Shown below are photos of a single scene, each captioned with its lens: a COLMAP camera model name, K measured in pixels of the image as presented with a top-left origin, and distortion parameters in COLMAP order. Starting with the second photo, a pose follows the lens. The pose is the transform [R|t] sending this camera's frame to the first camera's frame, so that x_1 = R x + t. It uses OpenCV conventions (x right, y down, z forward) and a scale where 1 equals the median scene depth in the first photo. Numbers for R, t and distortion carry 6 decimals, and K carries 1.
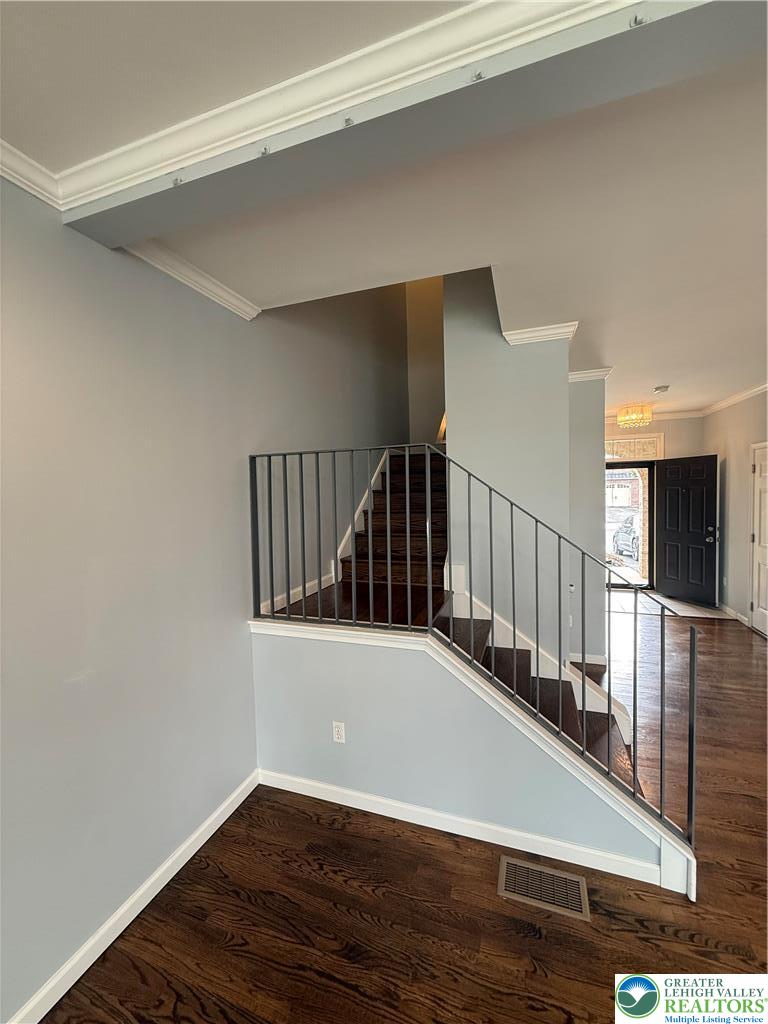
lens RADIAL K [[407.7, 0, 384.7], [0, 407.7, 508.2], [0, 0, 1]] dist [-0.004168, 0.000868]
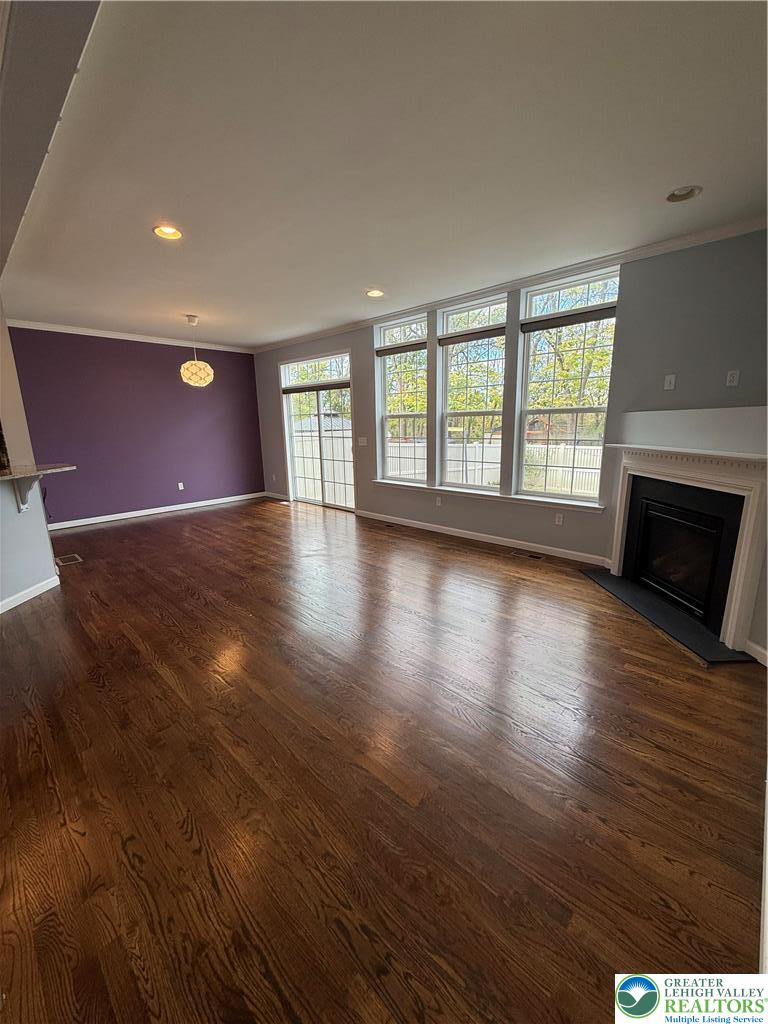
lens RADIAL K [[407.7, 0, 378.5], [0, 407.7, 520.3], [0, 0, 1]] dist [-0.004168, 0.000868]
pose [[-0.909243, -0.049650, 0.413295, -0.279106], [0.063464, 0.964720, 0.255515, 0.088154], [-0.411400, 0.258554, -0.874013, 0.708169]]
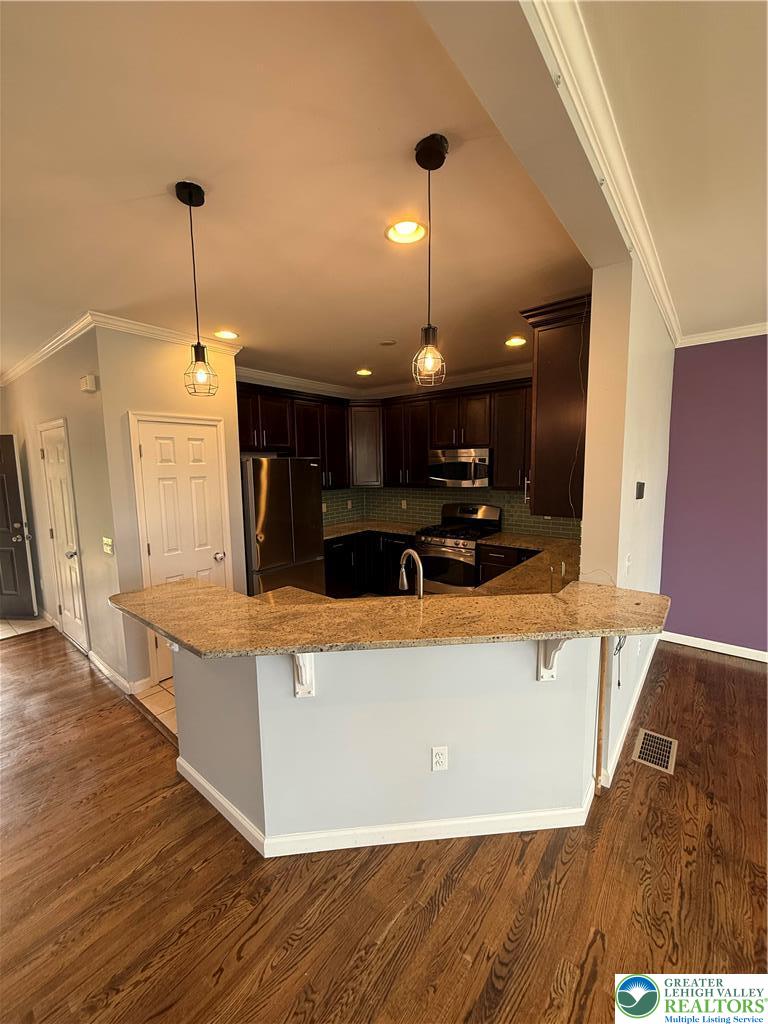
lens RADIAL K [[407.7, 0, 387.6], [0, 407.7, 510.7], [0, 0, 1]] dist [-0.004168, 0.000868]
pose [[0.328293, -0.087270, 0.940536, 0.583747], [0.041854, 0.996089, 0.077816, -0.023455], [-0.943648, 0.013819, 0.330662, 0.054853]]
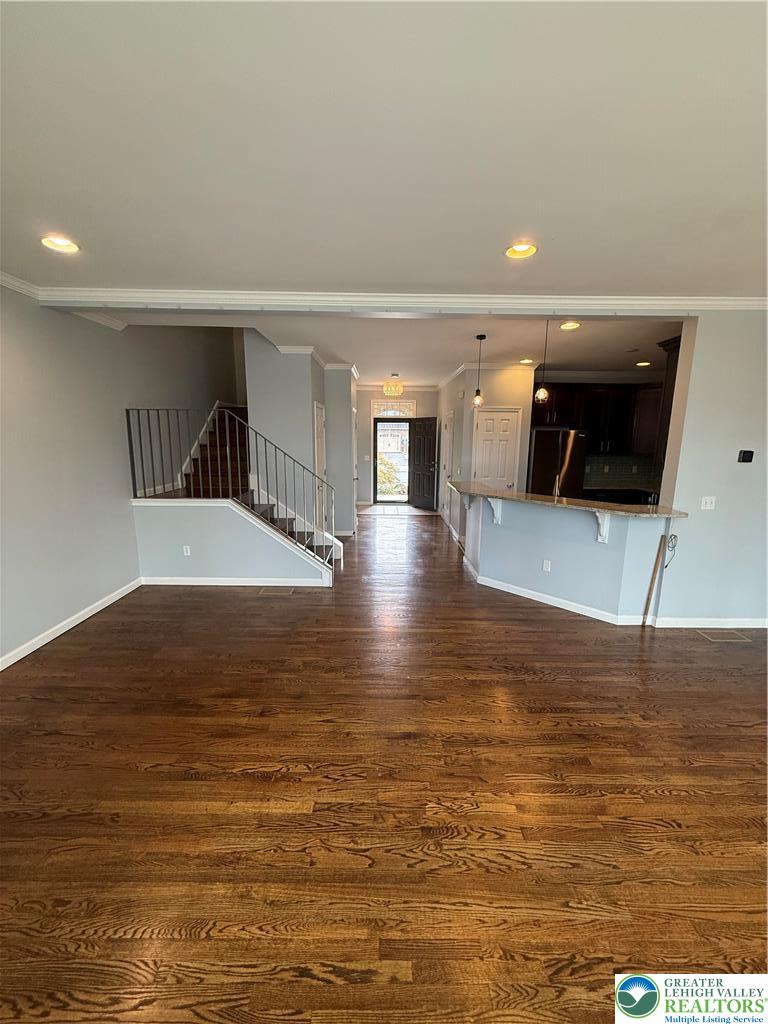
lens RADIAL K [[407.7, 0, 382.4], [0, 407.7, 512.7], [0, 0, 1]] dist [-0.004168, 0.000868]
pose [[0.942539, -0.028904, 0.332844, 0.117185], [-0.019748, 0.989689, 0.141866, 0.043629], [-0.333512, -0.140288, 0.932249, -1.024109]]
